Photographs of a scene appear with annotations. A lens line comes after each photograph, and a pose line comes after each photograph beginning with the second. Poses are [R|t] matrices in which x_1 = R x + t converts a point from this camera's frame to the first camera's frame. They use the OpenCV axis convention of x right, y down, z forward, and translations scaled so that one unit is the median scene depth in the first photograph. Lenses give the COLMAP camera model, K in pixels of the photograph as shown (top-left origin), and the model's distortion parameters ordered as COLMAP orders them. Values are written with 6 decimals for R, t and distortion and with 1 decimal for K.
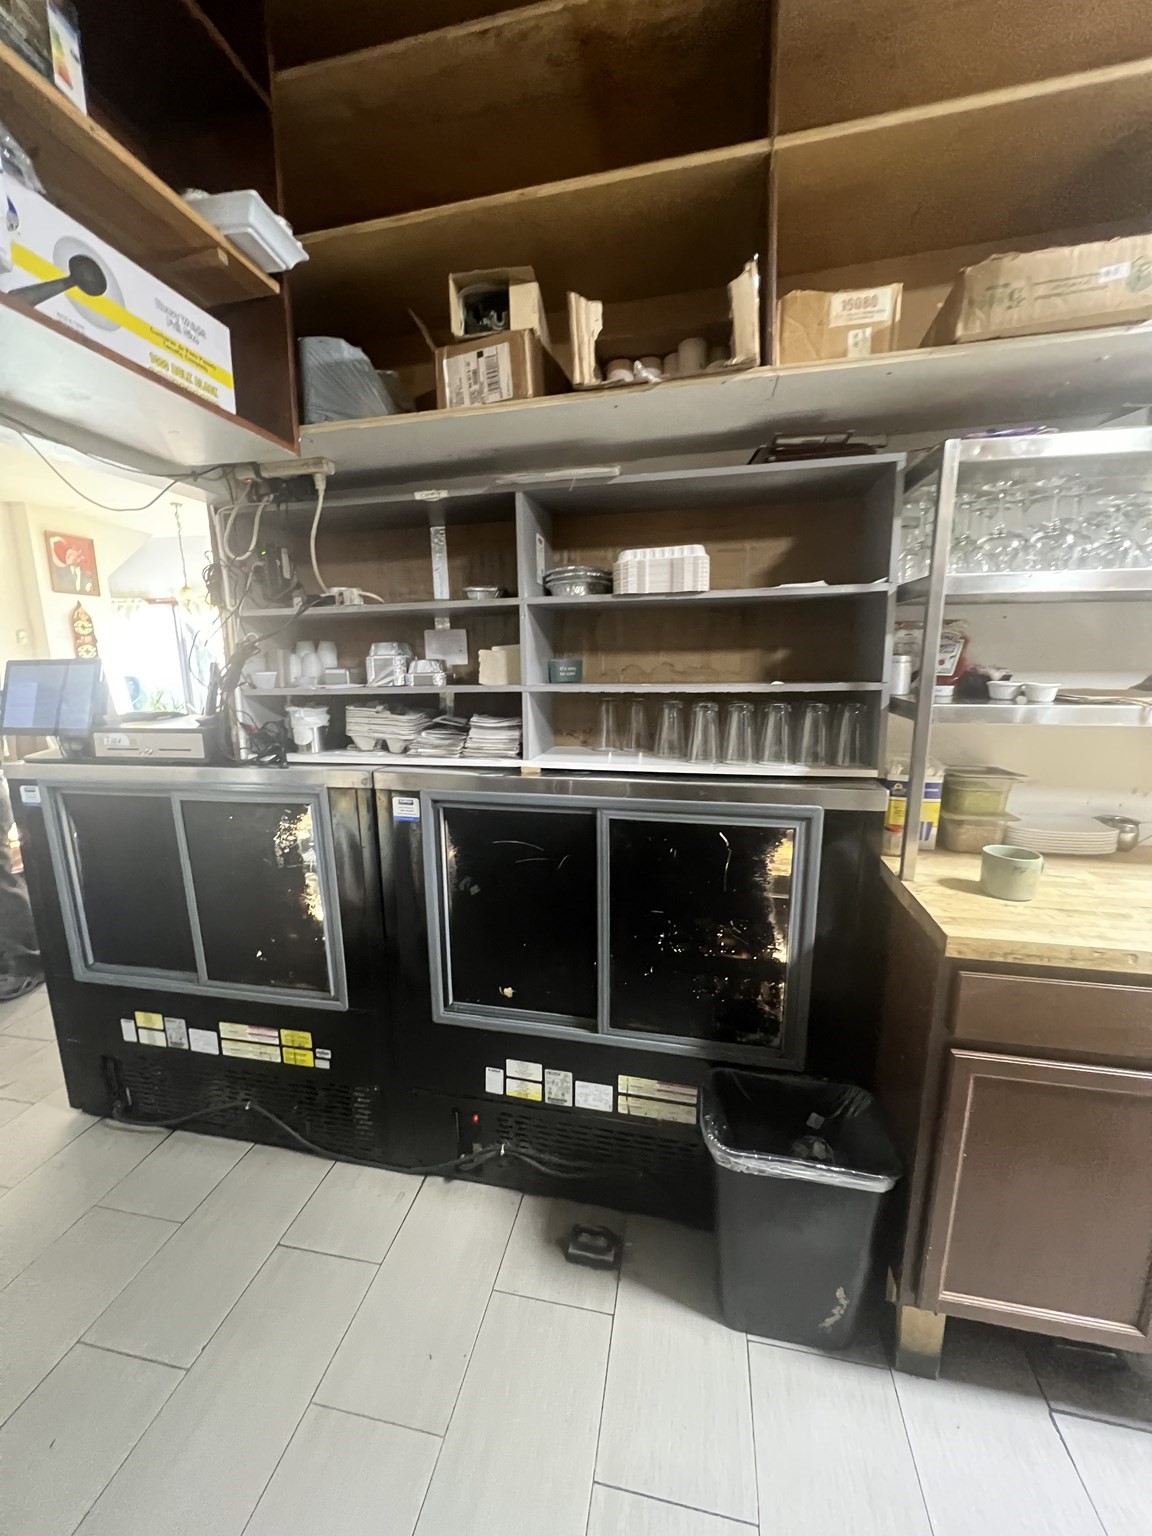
lens RADIAL K [[614.5, 0, 571.4], [0, 614.5, 769.7], [0, 0, 1]] dist [0.001771, 0.000373]
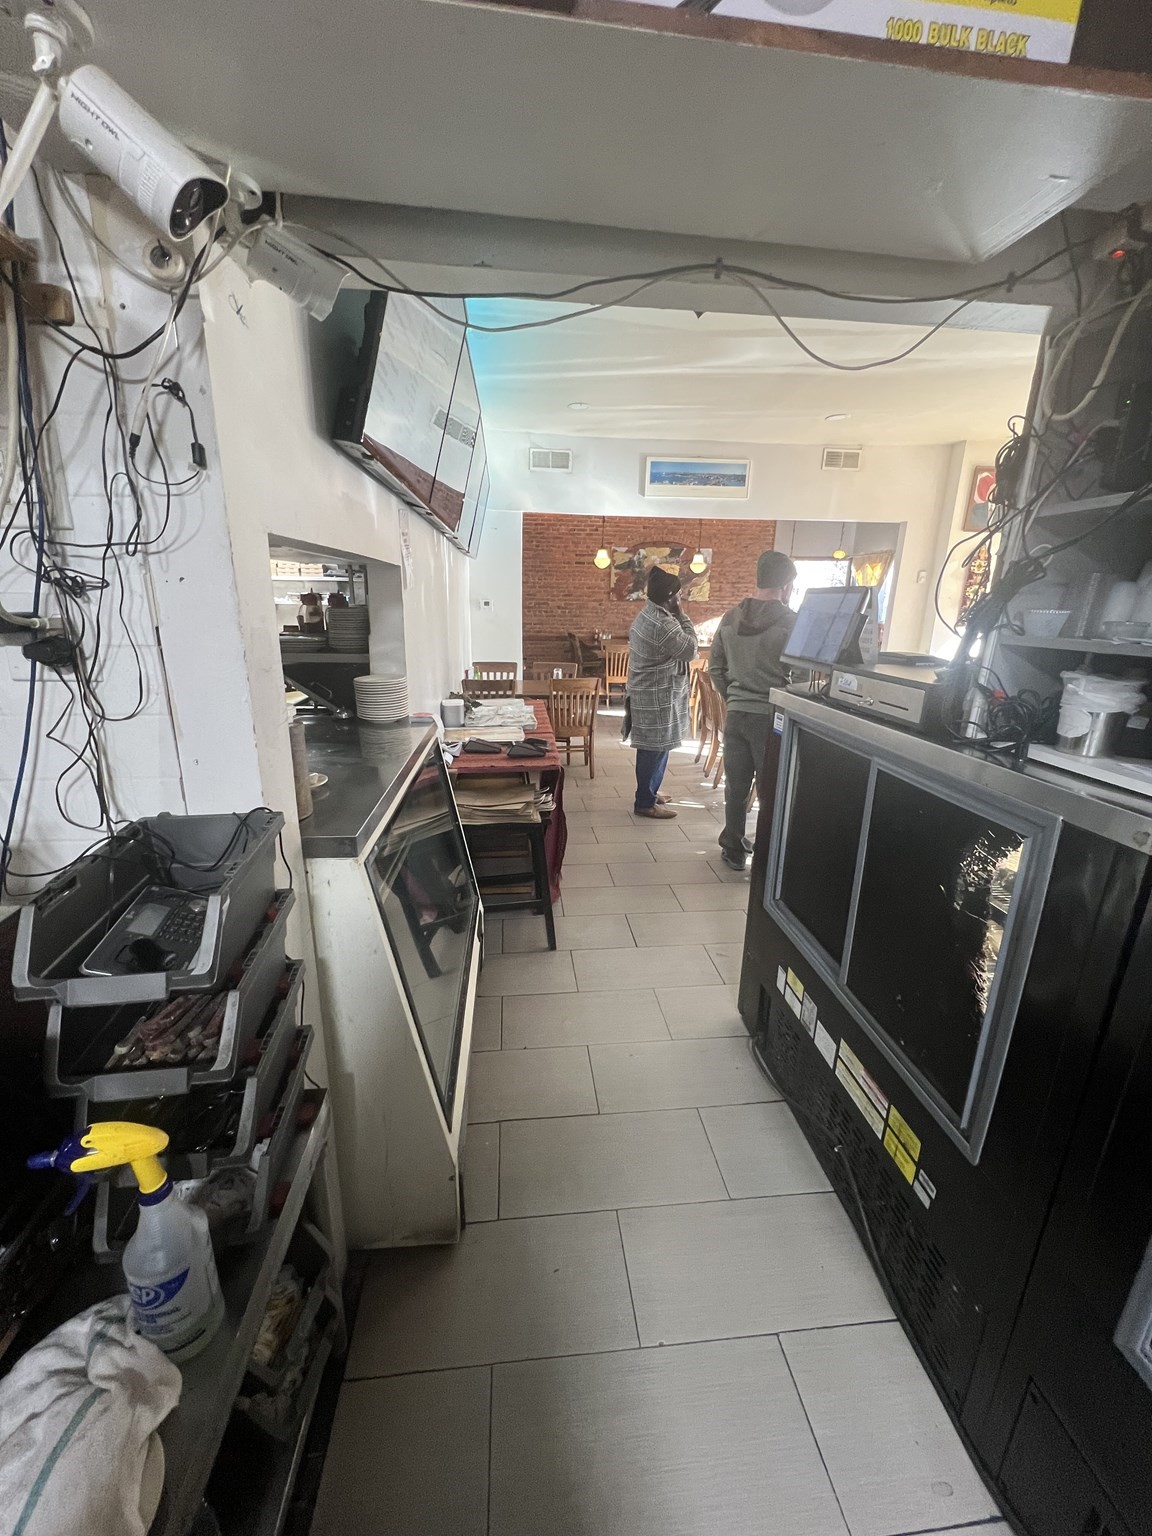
lens RADIAL K [[614.5, 0, 571.4], [0, 614.5, 769.7], [0, 0, 1]] dist [0.001771, 0.000373]
pose [[0.306578, 0.280474, -0.909585, -0.035416], [-0.202251, 0.952975, 0.225684, -0.047670], [0.930110, 0.114774, 0.348887, 0.350082]]
